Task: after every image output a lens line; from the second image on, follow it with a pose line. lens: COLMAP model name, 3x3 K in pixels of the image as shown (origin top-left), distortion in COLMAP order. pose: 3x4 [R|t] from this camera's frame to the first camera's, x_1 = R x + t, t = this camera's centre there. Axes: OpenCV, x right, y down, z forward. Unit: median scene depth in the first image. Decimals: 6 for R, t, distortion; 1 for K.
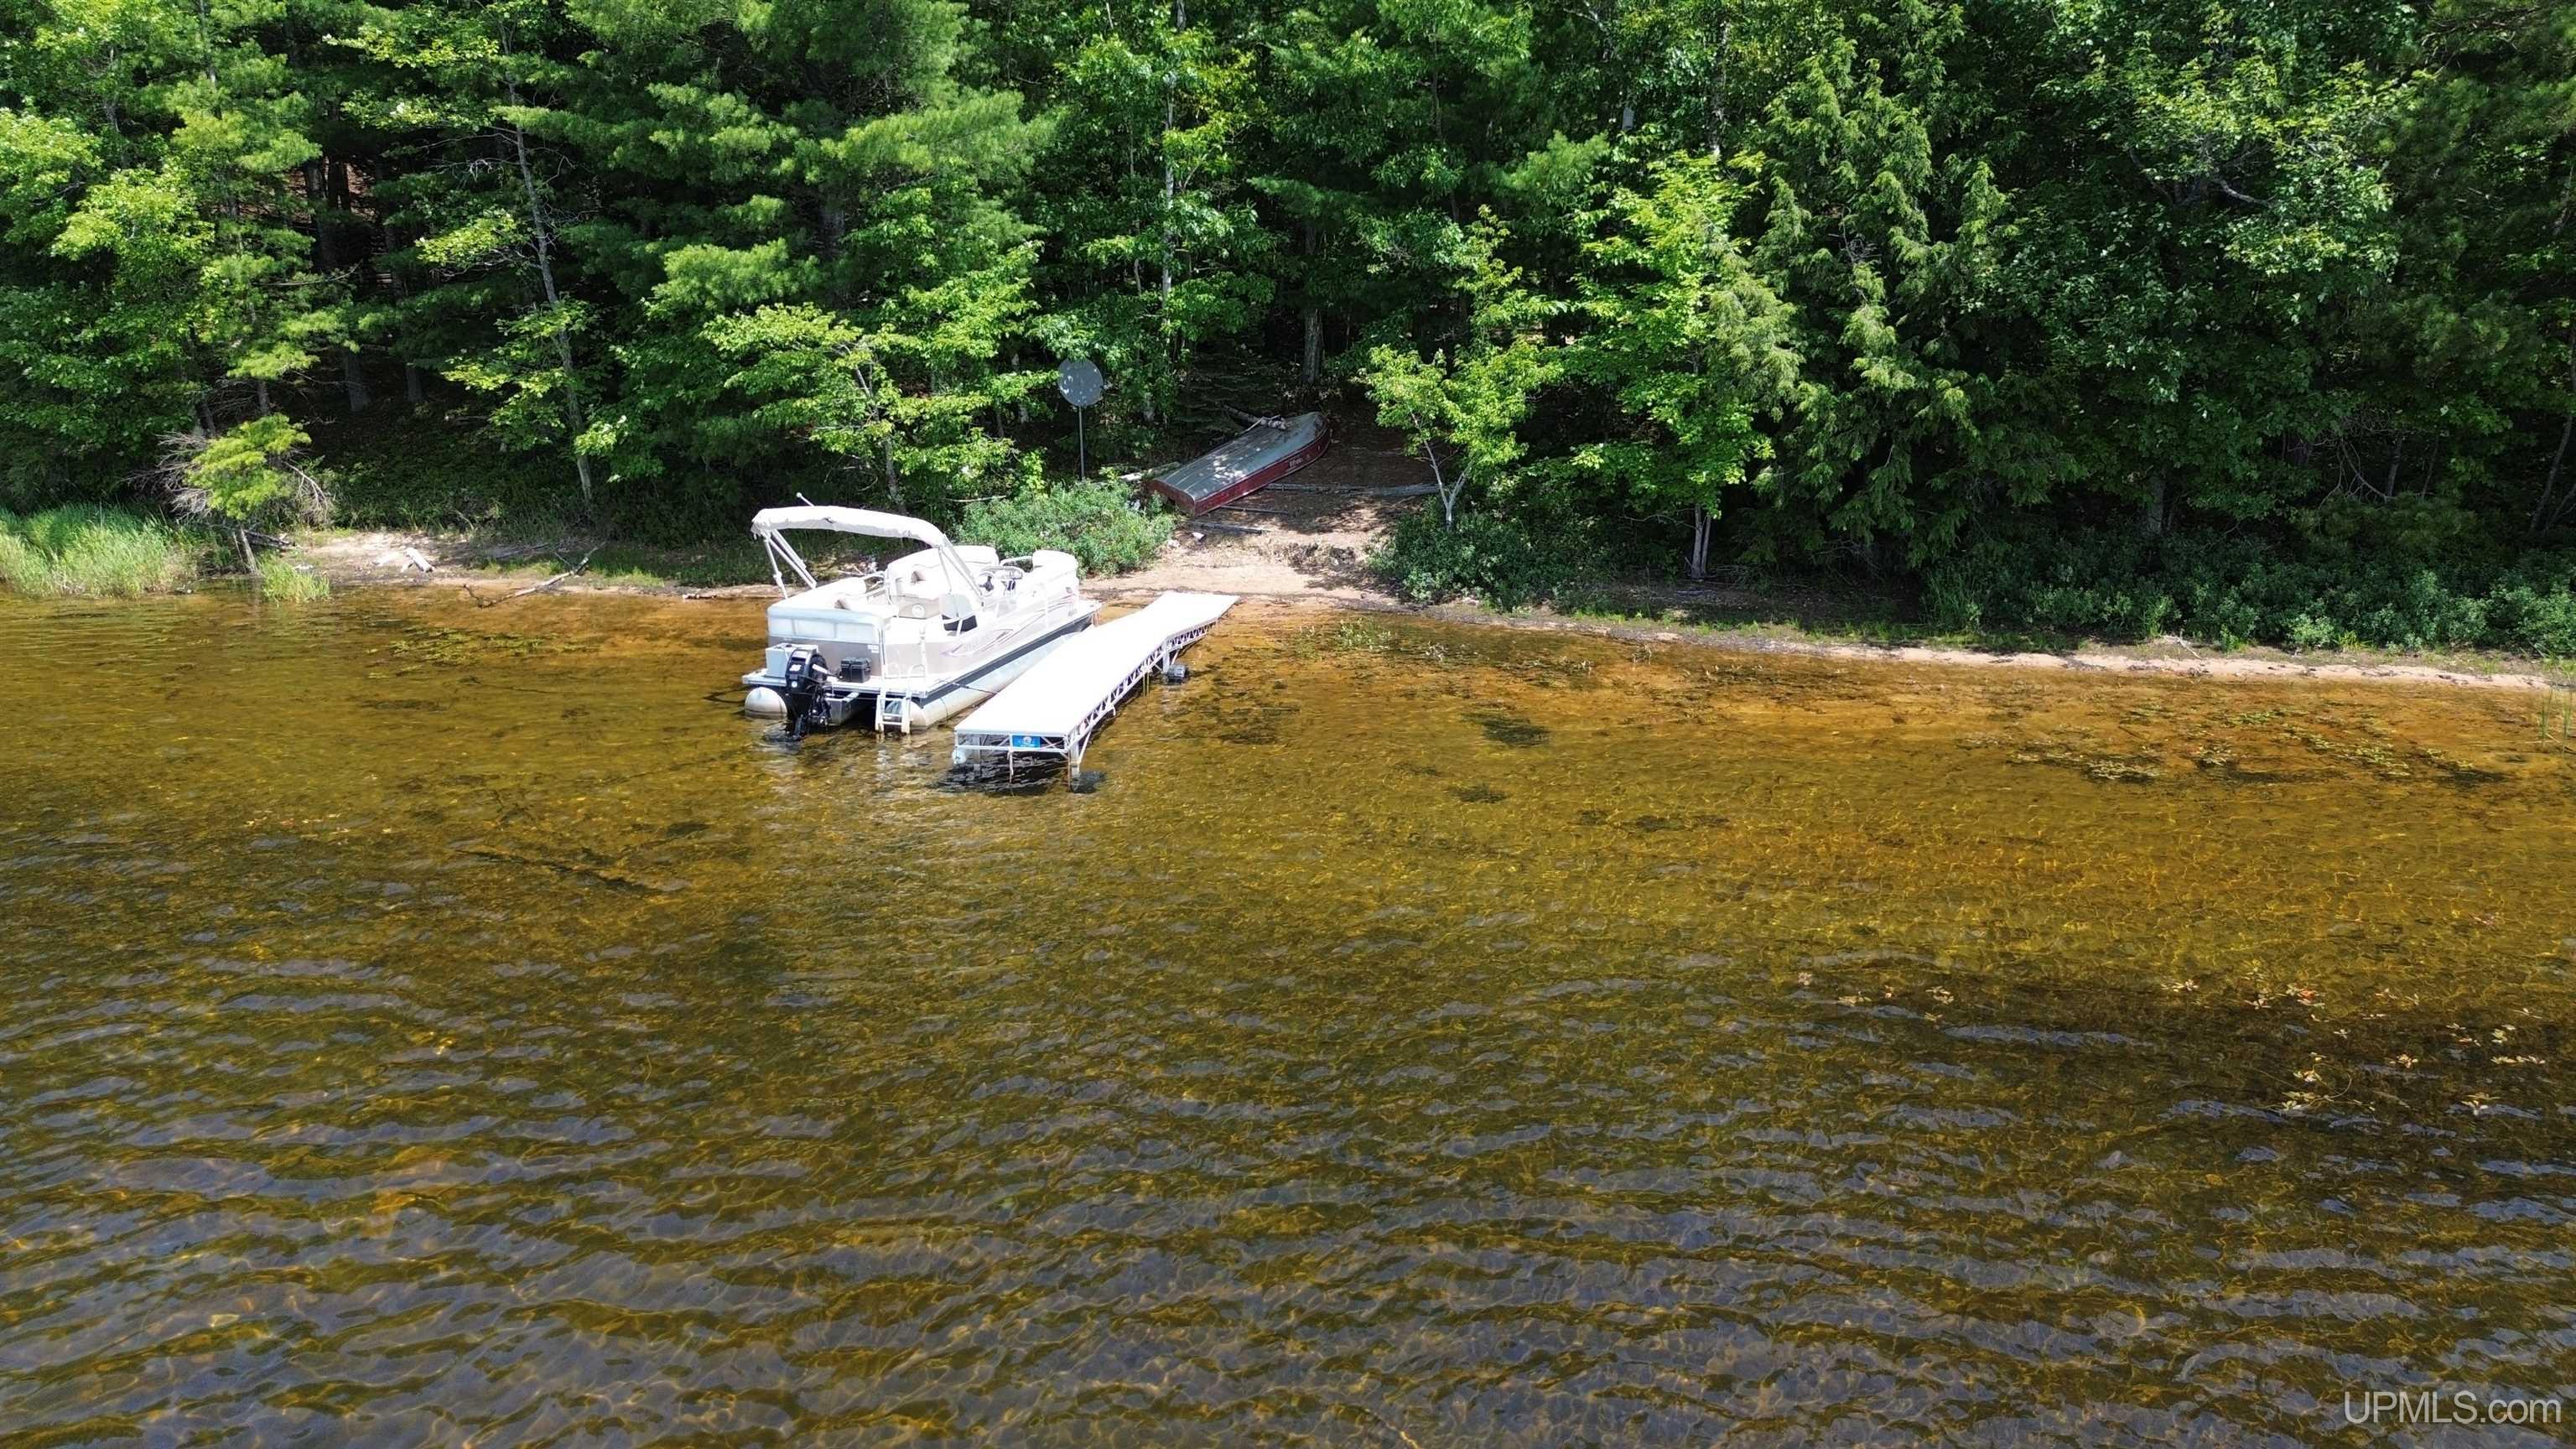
lens RADIAL K [[1814.1, 0, 1362.3], [0, 1814.1, 724.1], [0, 0, 1]] dist [0.001242, 0.003941]
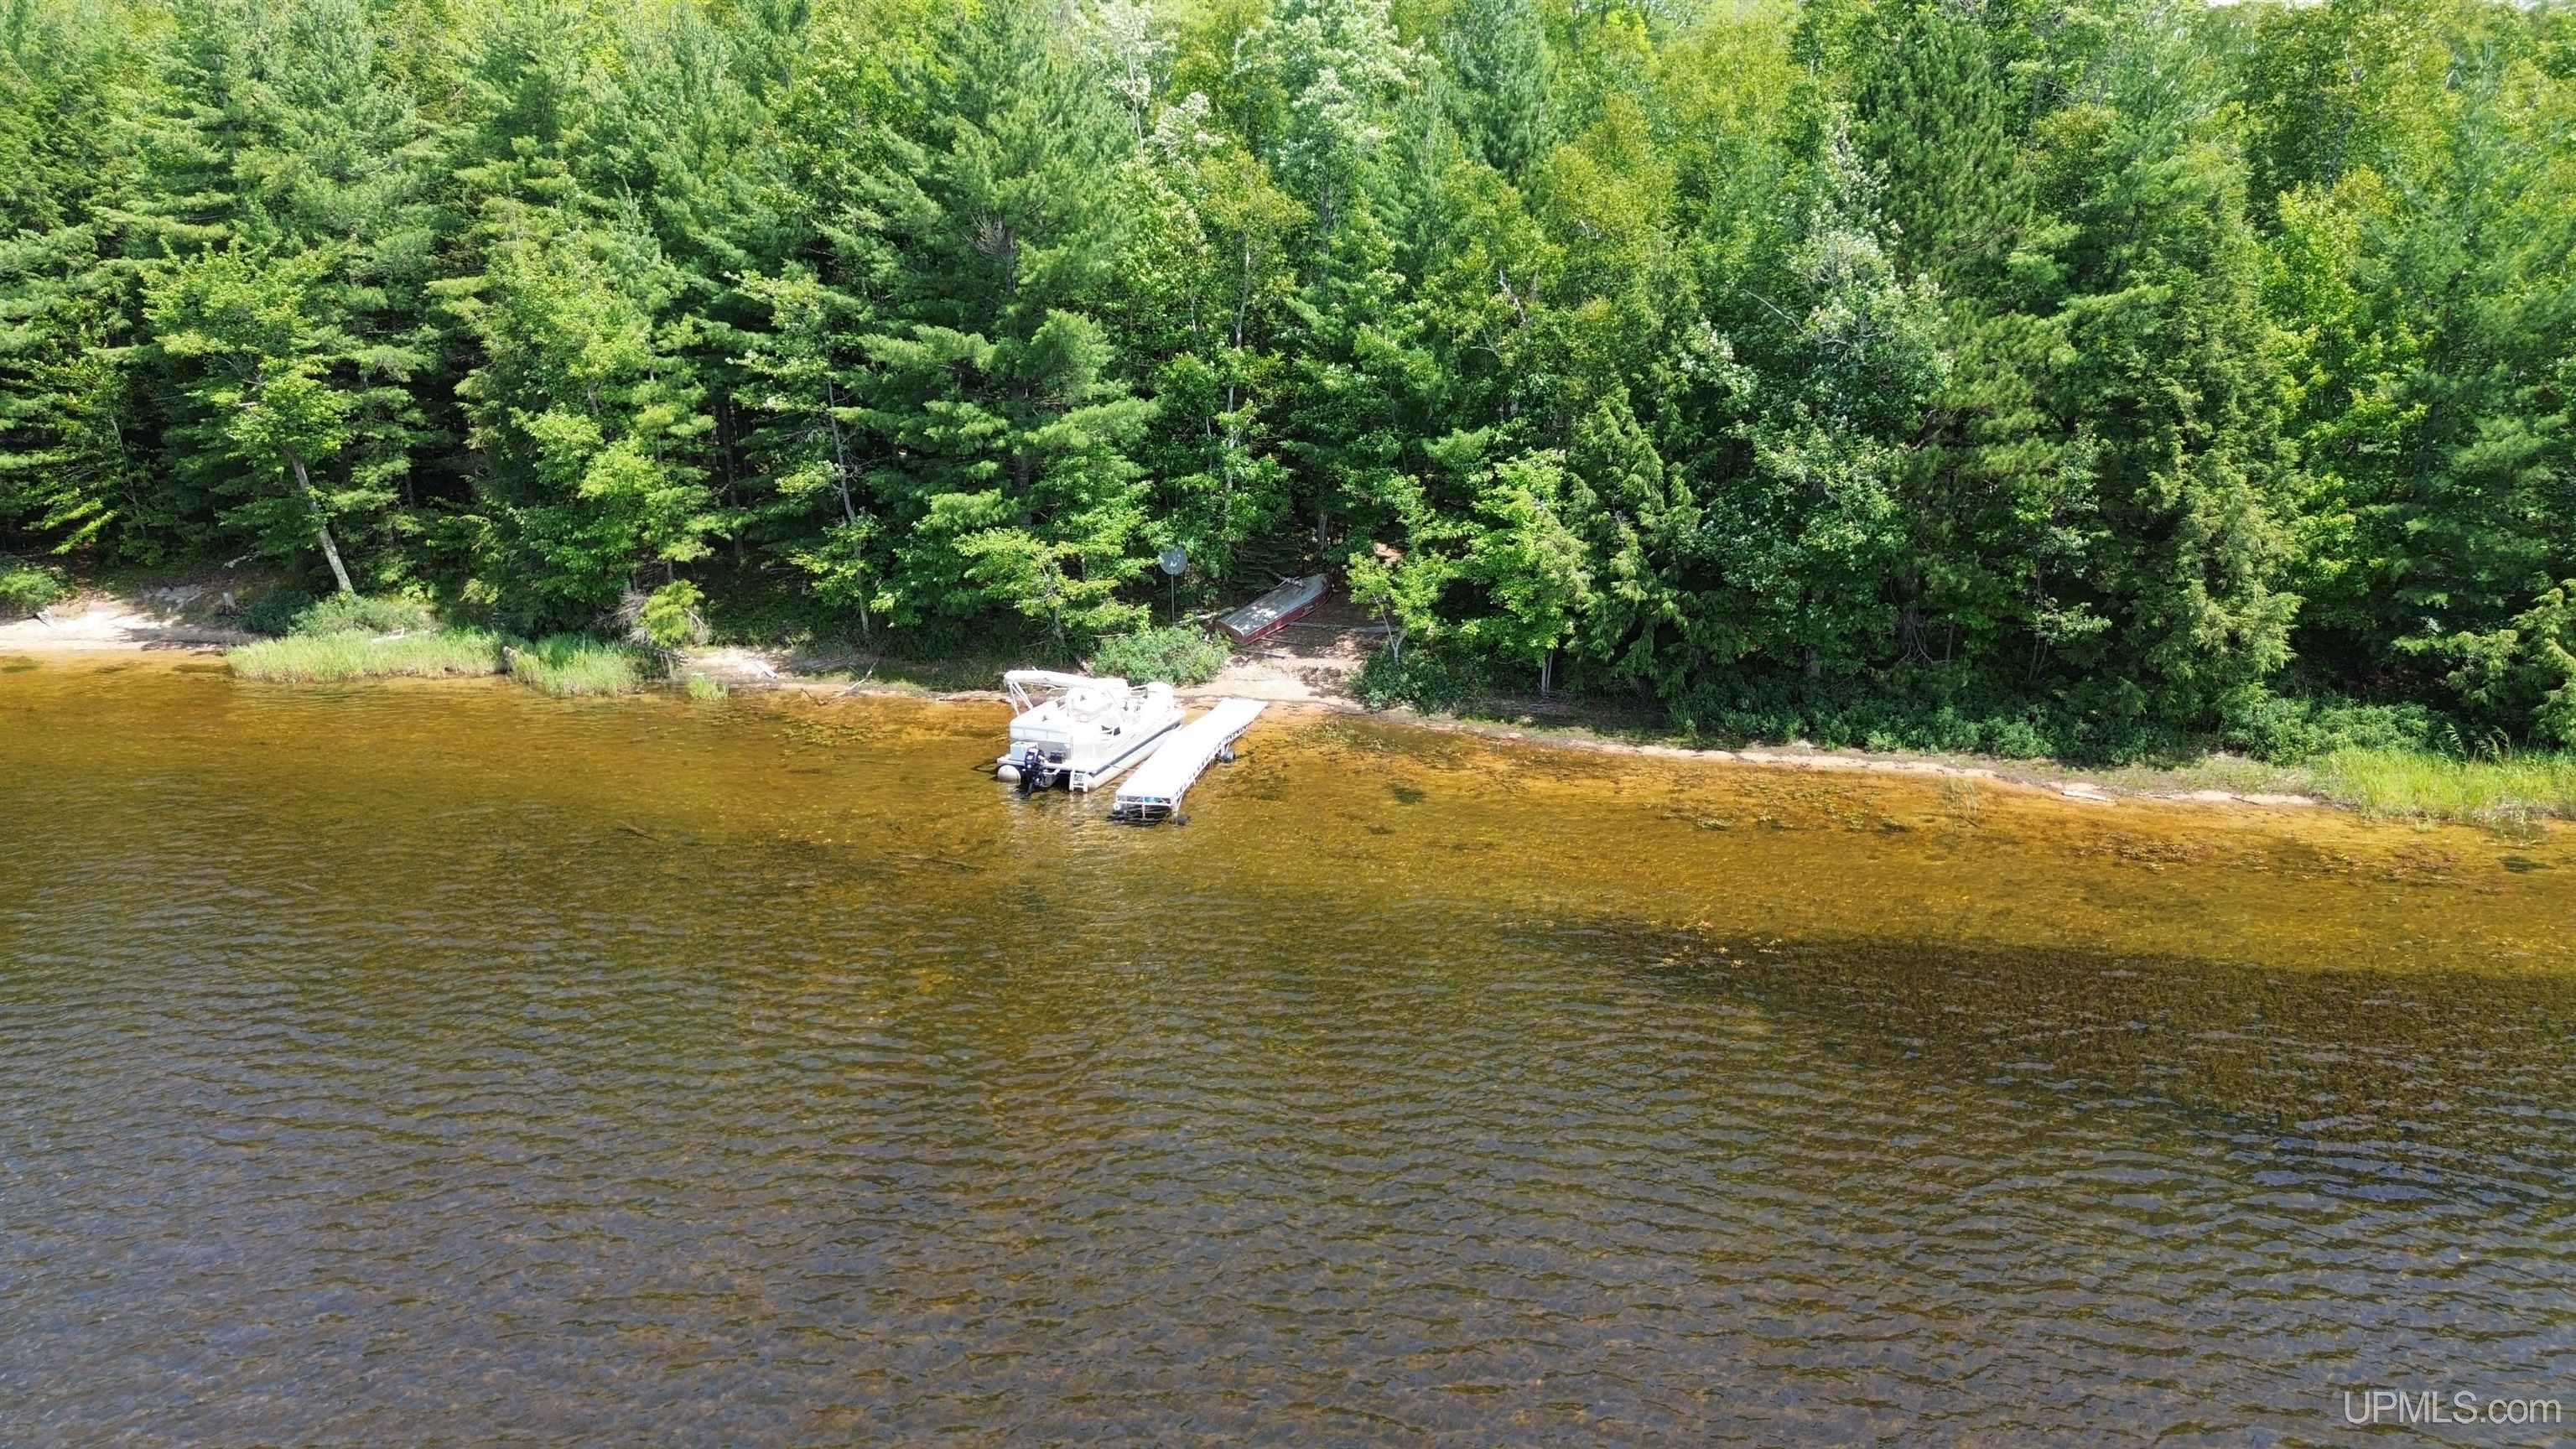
lens RADIAL K [[1818.7, 0, 1288.0], [0, 1818.7, 724.5], [0, 0, 1]] dist [0.048788, 0.000442]
pose [[0.997125, 0.010384, -0.075062, 0.076872], [-0.010538, 0.999943, -0.001654, -0.049001], [0.075040, 0.002441, 0.997178, -0.667459]]
